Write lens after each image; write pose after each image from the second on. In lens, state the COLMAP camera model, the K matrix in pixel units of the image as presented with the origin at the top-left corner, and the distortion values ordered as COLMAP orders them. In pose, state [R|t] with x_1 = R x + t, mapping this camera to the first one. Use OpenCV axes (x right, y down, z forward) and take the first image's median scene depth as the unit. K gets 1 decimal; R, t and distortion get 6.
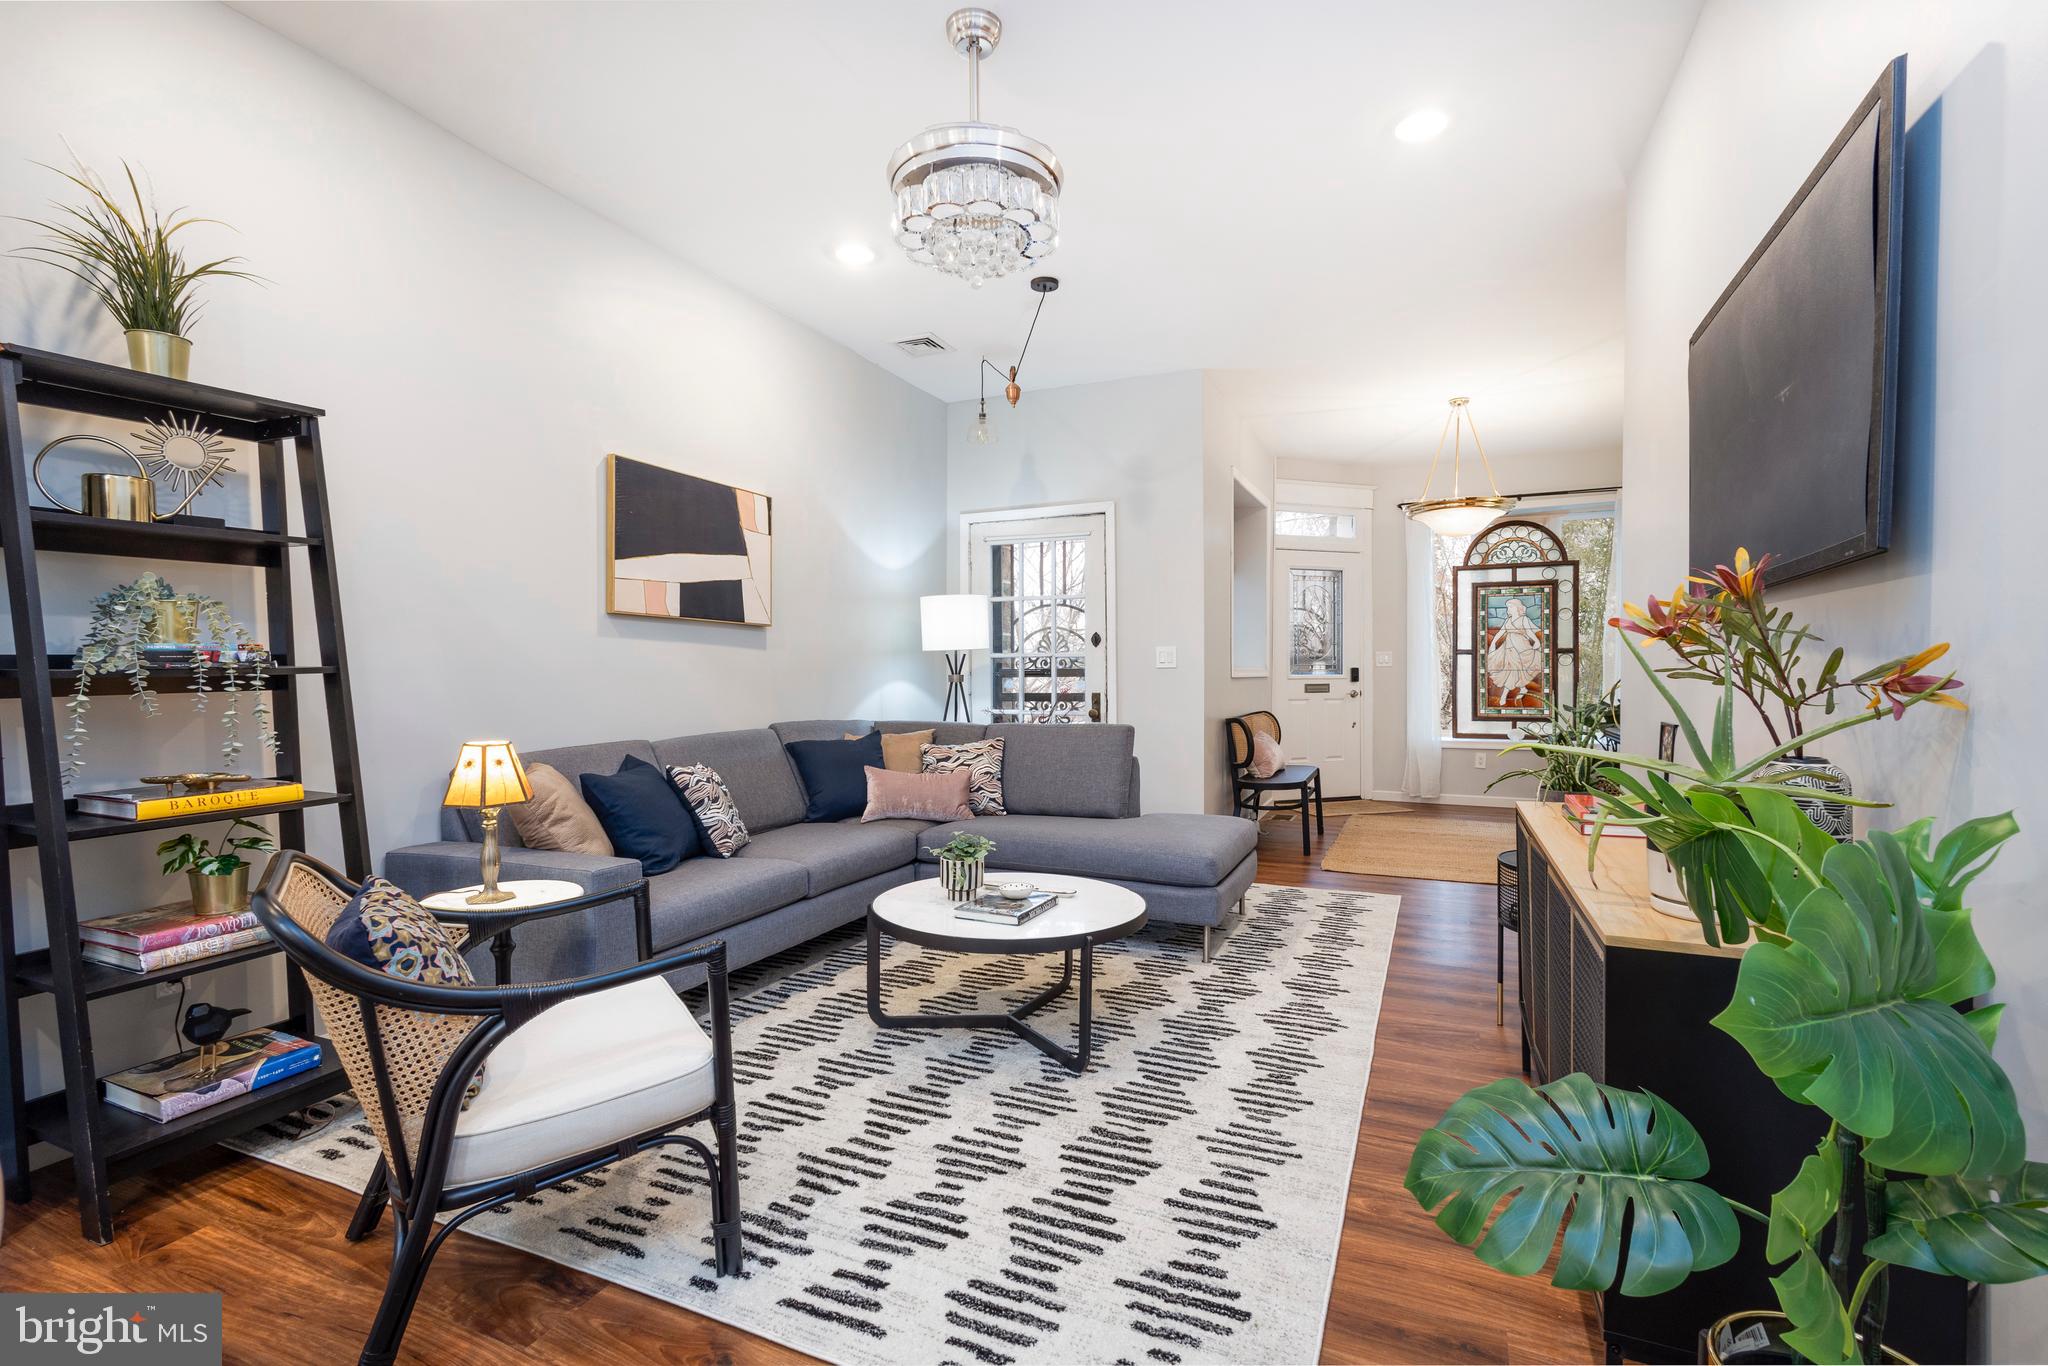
lens RADIAL K [[946.3, 0, 1034.3], [0, 946.3, 694.7], [0, 0, 1]] dist [0.011147, -0.002285]
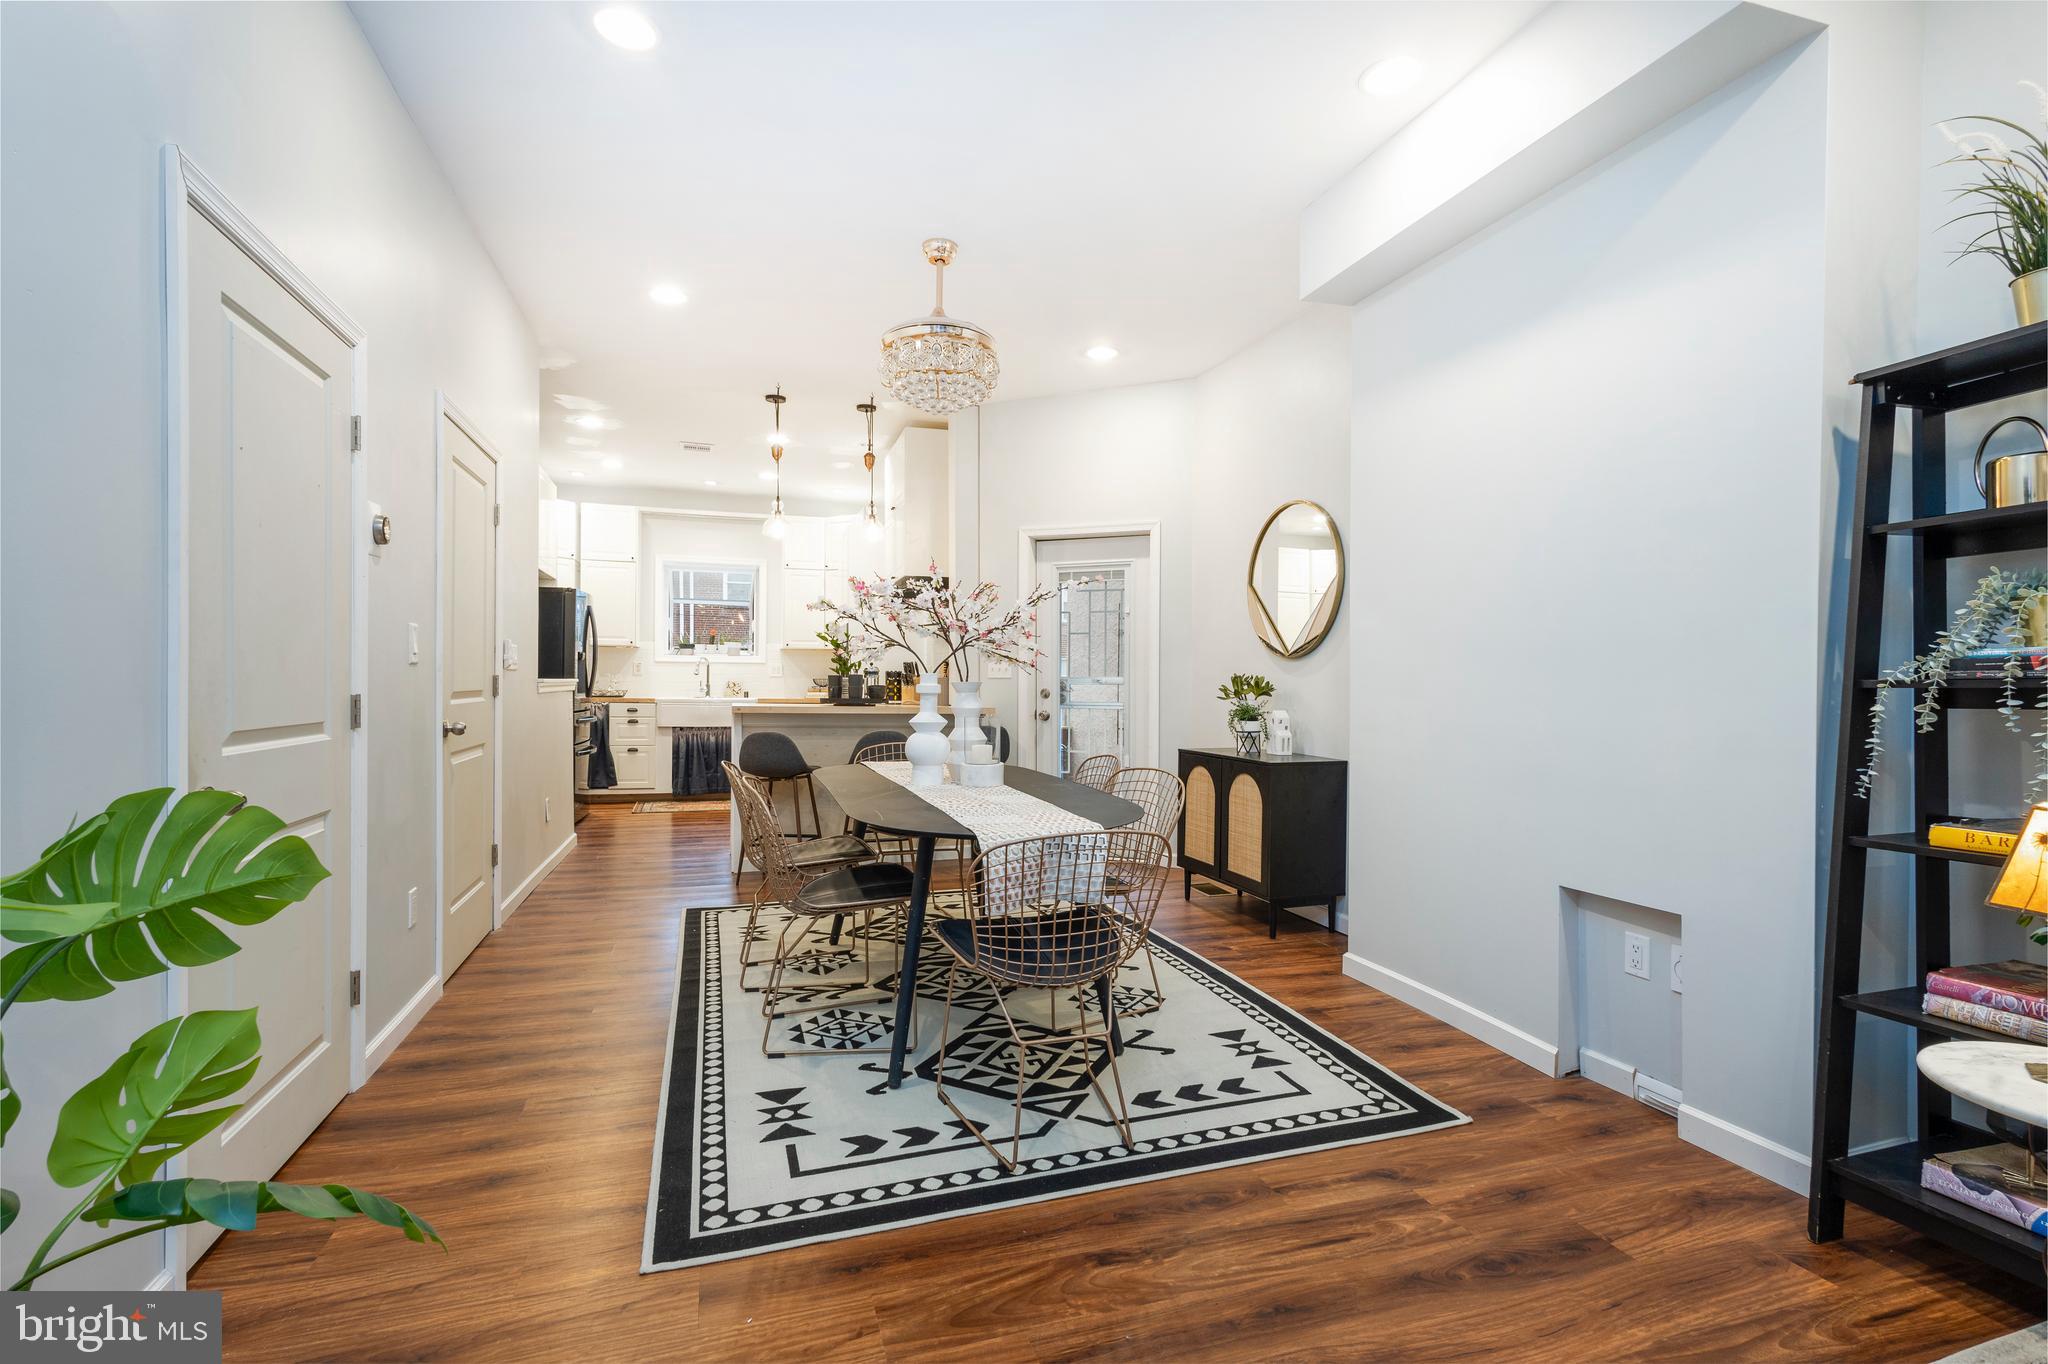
lens RADIAL K [[946.3, 0, 1048.0], [0, 946.3, 701.8], [0, 0, 1]] dist [0.011147, -0.002285]
pose [[-0.739377, 0.021412, -0.672951, 0.059920], [-0.012293, 0.998898, 0.045290, -0.007325], [0.673179, 0.041759, -0.738299, 0.228074]]
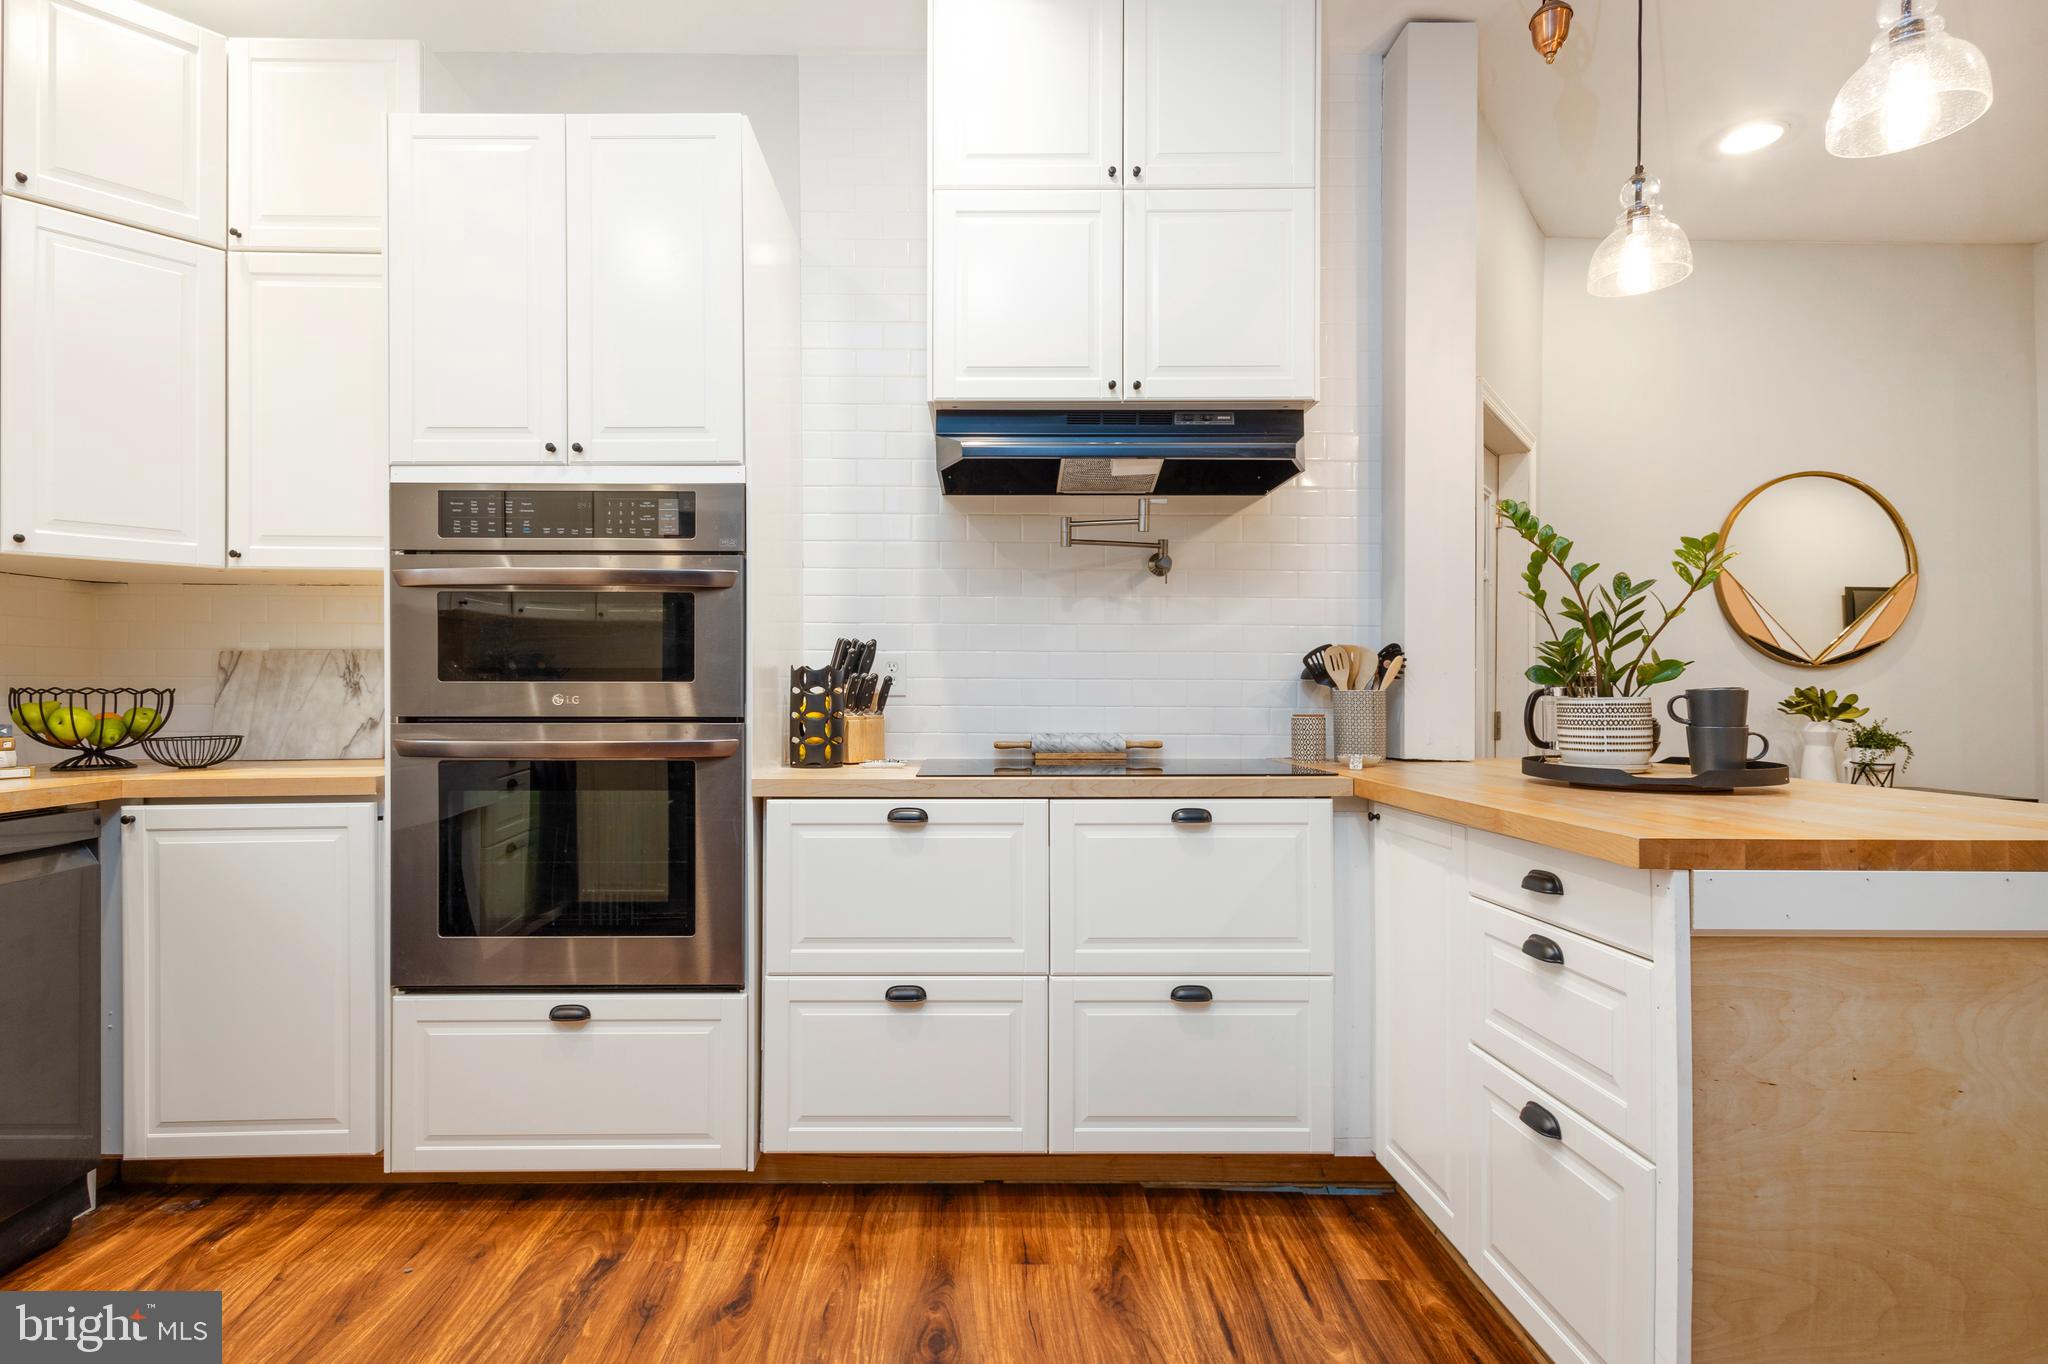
lens RADIAL K [[946.3, 0, 963.9], [0, 946.3, 696.8], [0, 0, 1]] dist [0.011147, -0.002285]
pose [[0.401485, 0.016904, -0.915709, -0.164495], [-0.028817, 0.999568, 0.005817, 0.011695], [0.915412, 0.024053, 0.401799, -0.618791]]
